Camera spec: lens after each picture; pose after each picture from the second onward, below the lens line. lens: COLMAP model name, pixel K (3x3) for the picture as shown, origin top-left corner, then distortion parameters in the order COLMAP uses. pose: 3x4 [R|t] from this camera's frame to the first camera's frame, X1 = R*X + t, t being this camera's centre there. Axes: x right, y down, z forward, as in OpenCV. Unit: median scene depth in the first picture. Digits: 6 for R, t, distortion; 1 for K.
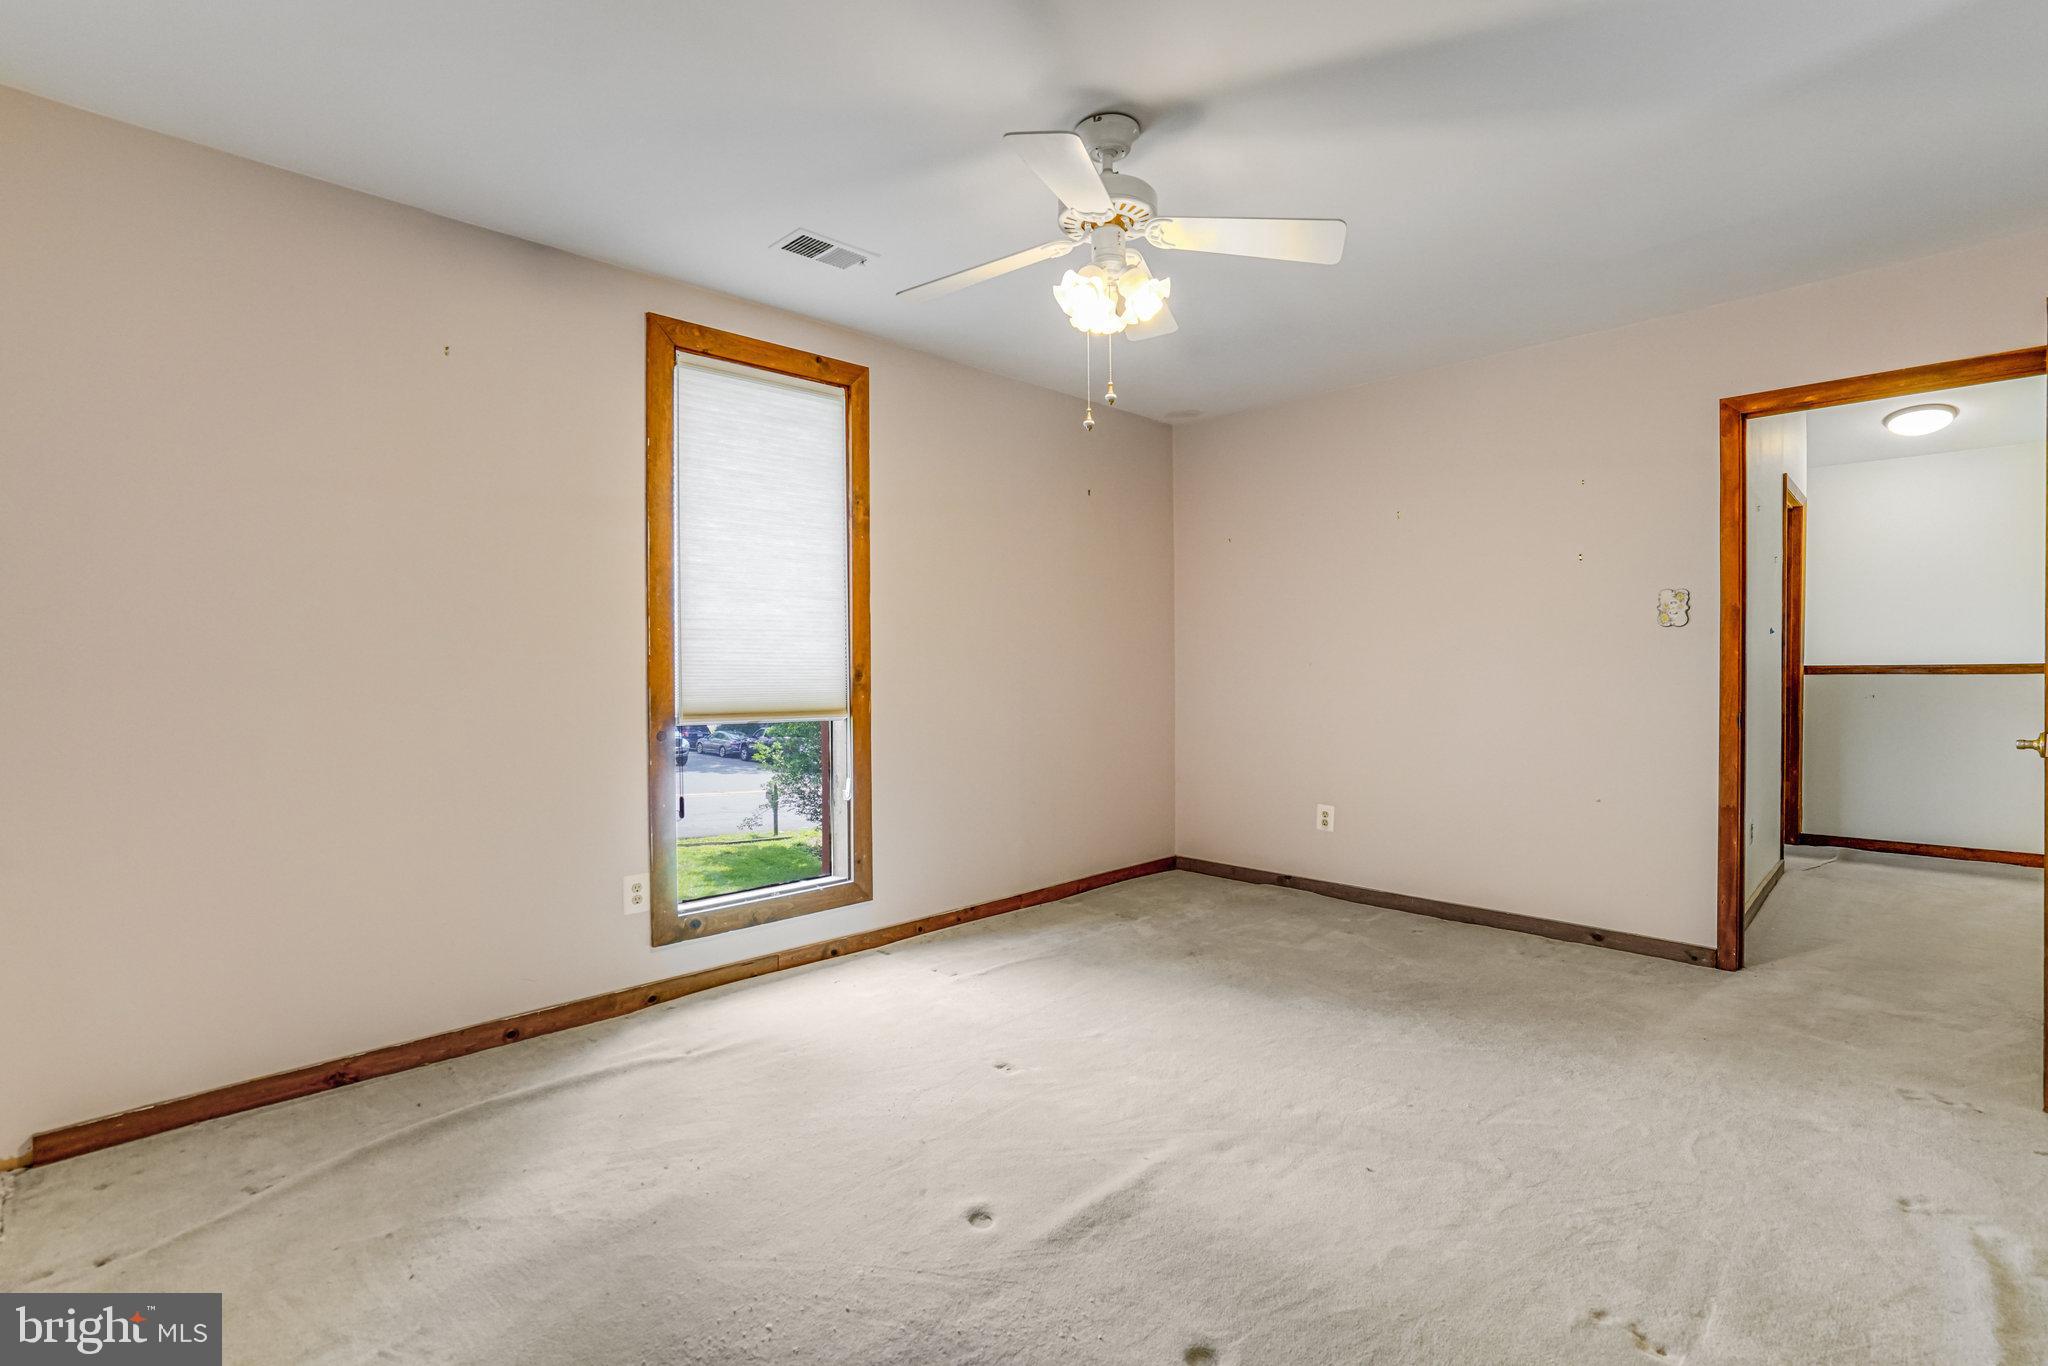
lens RADIAL K [[945.1, 0, 1013.3], [0, 945.1, 661.8], [0, 0, 1]] dist [-0.055047, 0.022722]
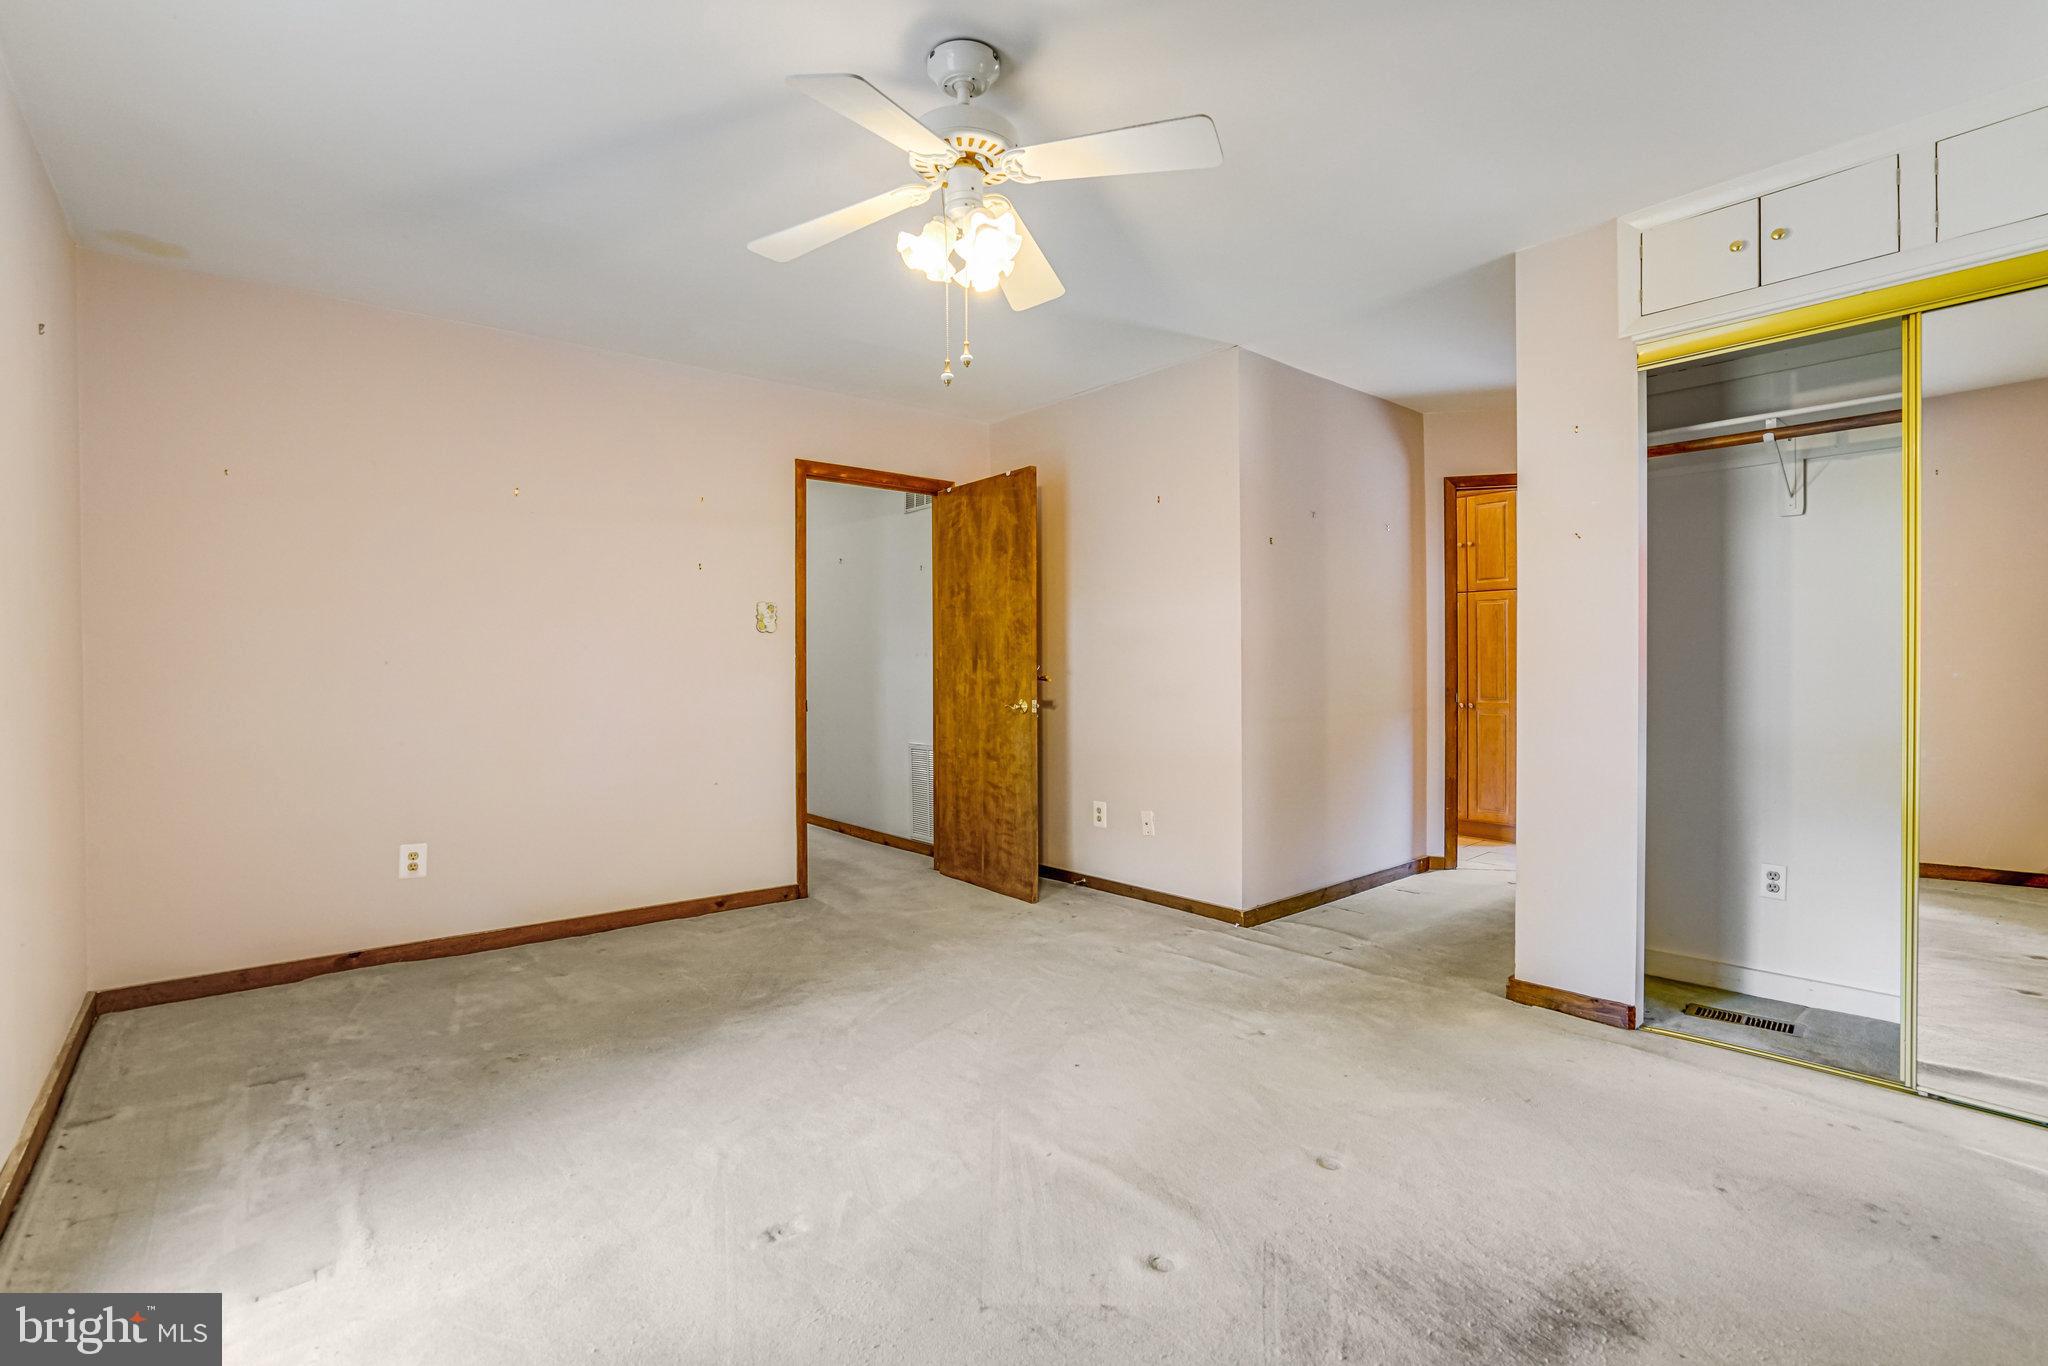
lens RADIAL K [[945.1, 0, 1013.3], [0, 945.1, 661.8], [0, 0, 1]] dist [-0.055047, 0.022722]
pose [[0.074857, 0.008158, 0.997161, -0.527220], [0.000492, 0.999966, -0.008218, 0.011038], [-0.997194, 0.001106, 0.074851, 0.596214]]
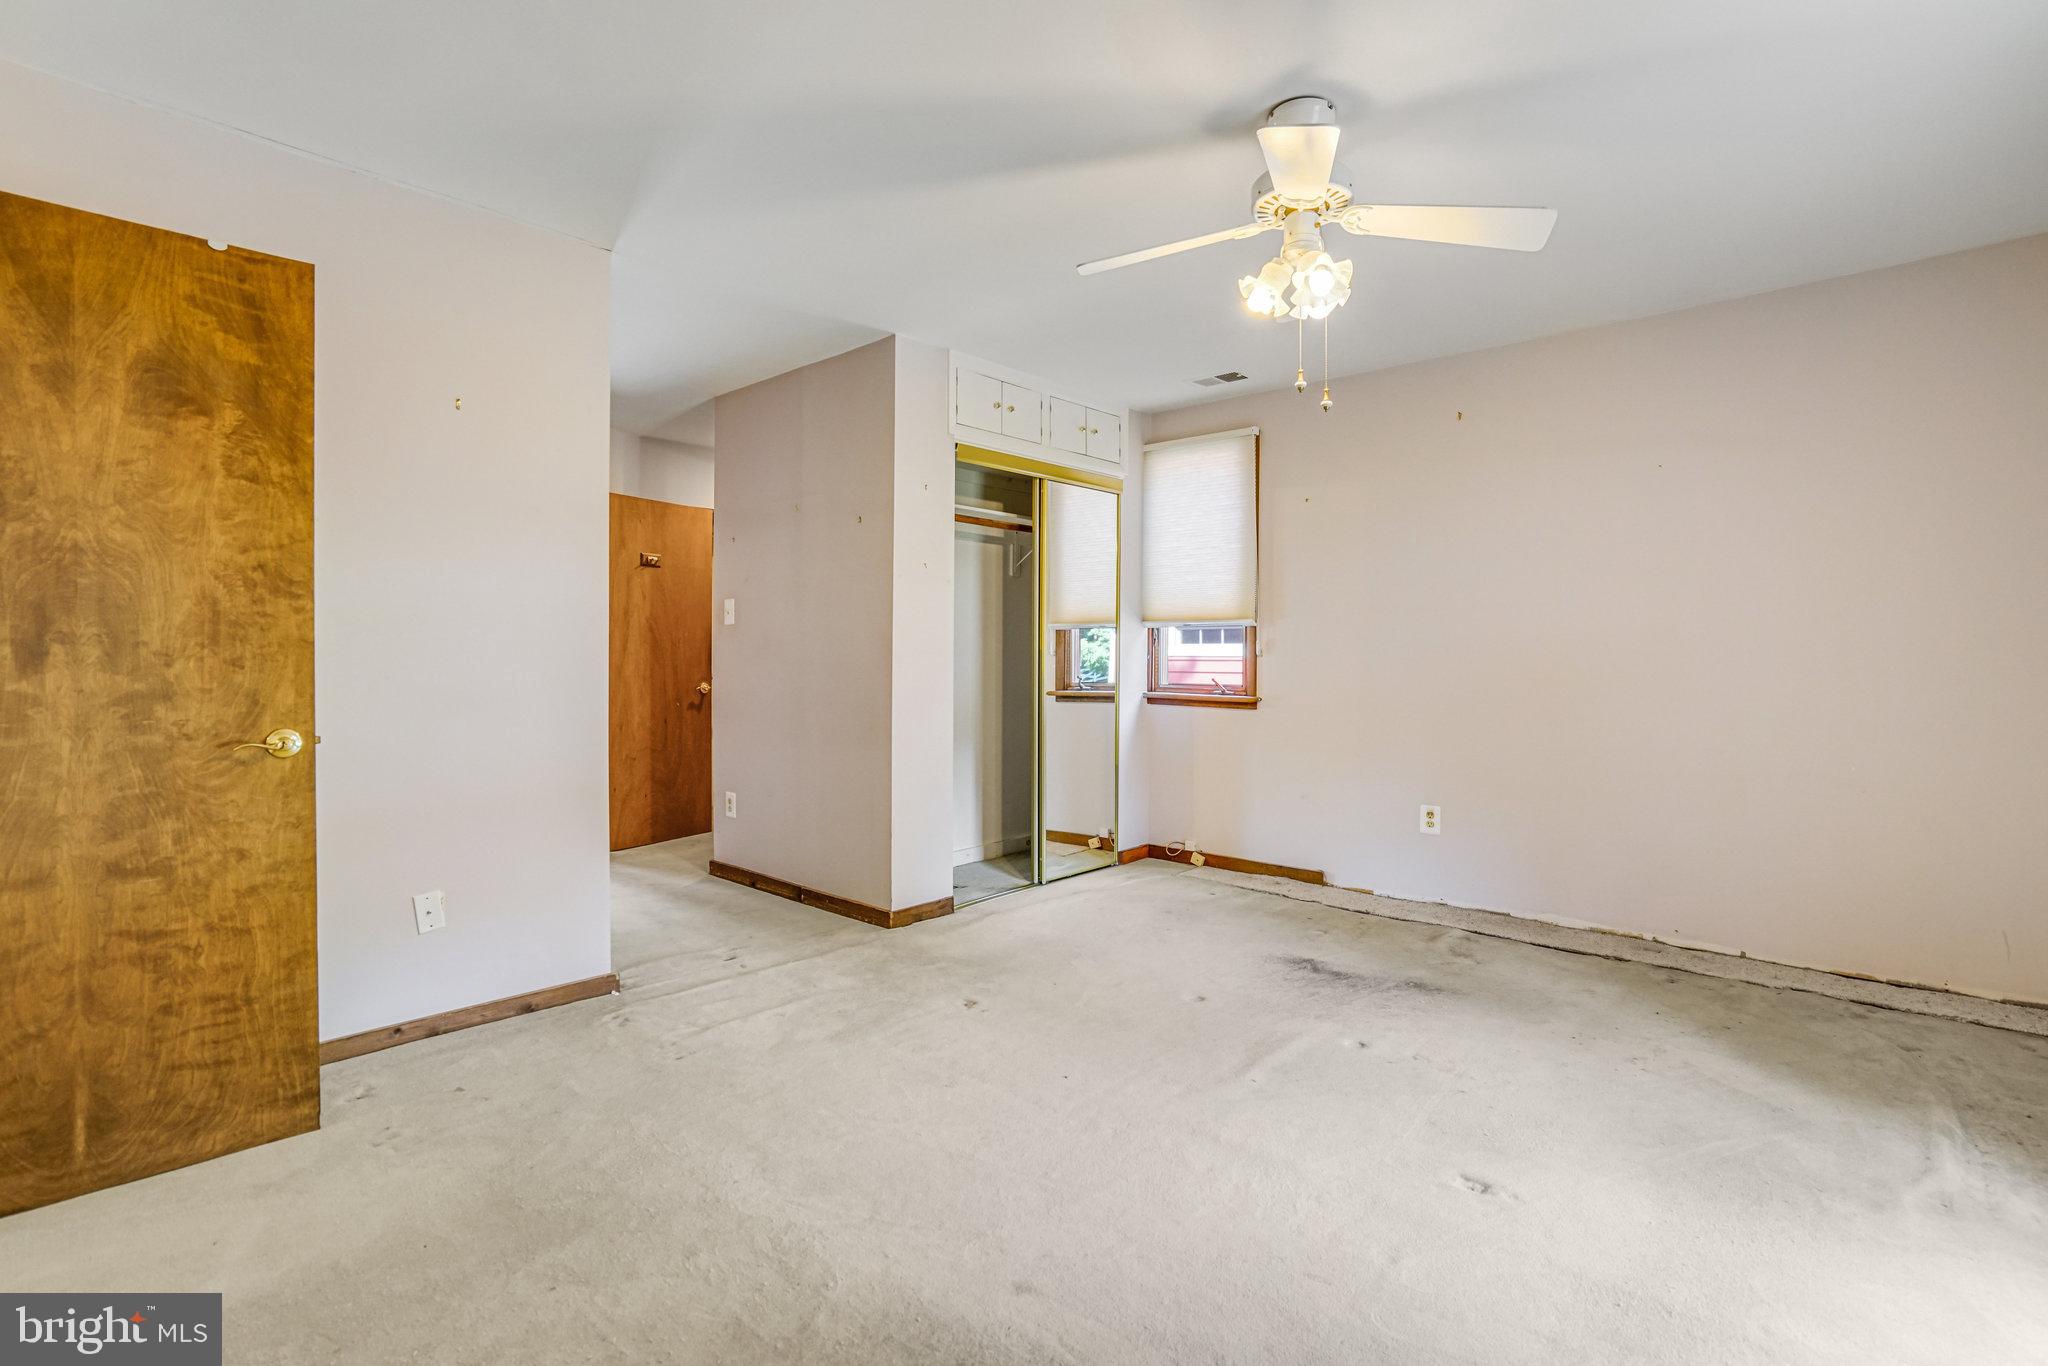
lens RADIAL K [[945.1, 0, 1013.3], [0, 945.1, 661.8], [0, 0, 1]] dist [-0.055047, 0.022722]
pose [[-0.998830, 0.001404, -0.048329, 0.307857], [0.001364, 0.999999, 0.000850, 0.006684], [0.048330, 0.000783, -0.998831, 1.325583]]
